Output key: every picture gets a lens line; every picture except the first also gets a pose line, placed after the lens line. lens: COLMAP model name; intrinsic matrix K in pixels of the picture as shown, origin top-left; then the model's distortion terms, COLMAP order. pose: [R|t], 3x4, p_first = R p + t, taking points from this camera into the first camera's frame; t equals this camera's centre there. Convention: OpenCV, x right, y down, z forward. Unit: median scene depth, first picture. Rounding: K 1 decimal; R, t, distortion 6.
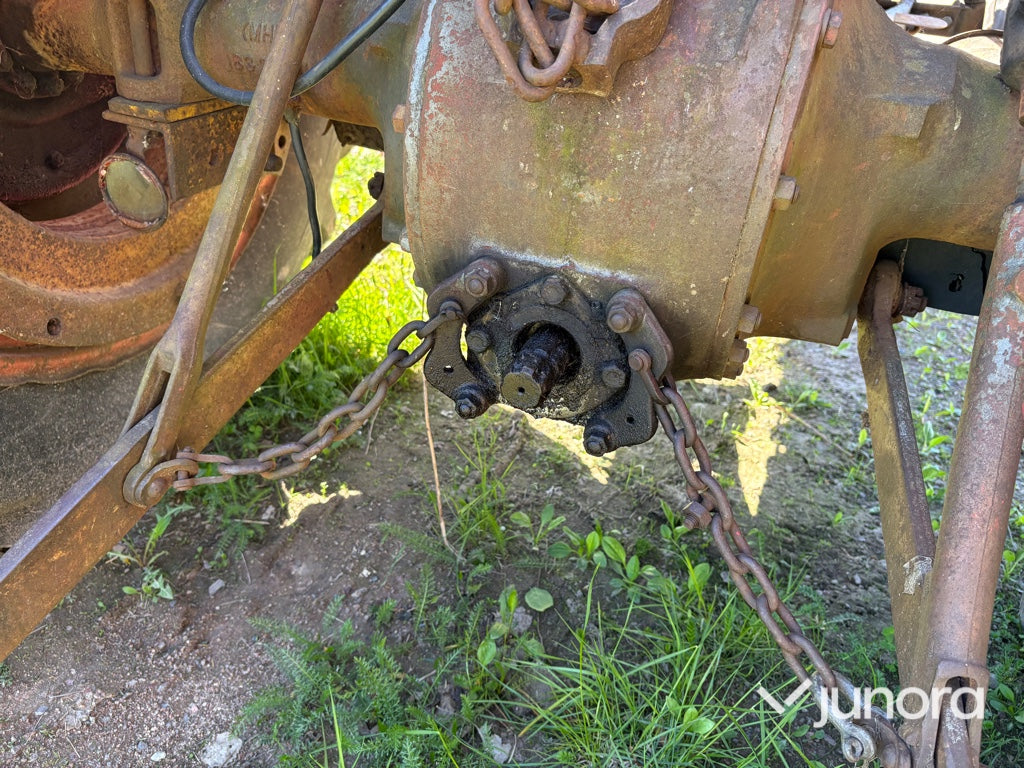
lens RADIAL K [[776.1, 0, 511.7], [0, 776.1, 384.0], [0, 0, 1]] dist [0.058020, -0.064444]
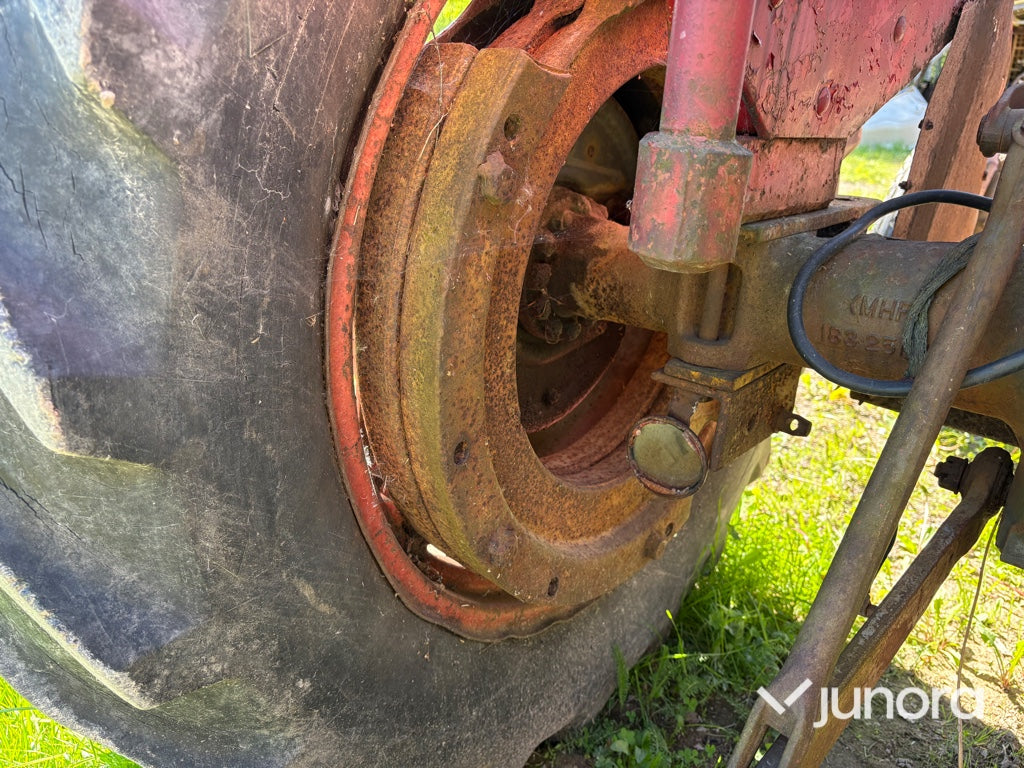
lens RADIAL K [[776.1, 0, 514.4], [0, 776.1, 385.3], [0, 0, 1]] dist [0.058020, -0.064444]
pose [[0.941876, 0.080876, -0.326080, -0.350667], [-0.147717, 0.971433, -0.185738, -0.126591], [0.301743, 0.223109, 0.926916, 0.088546]]
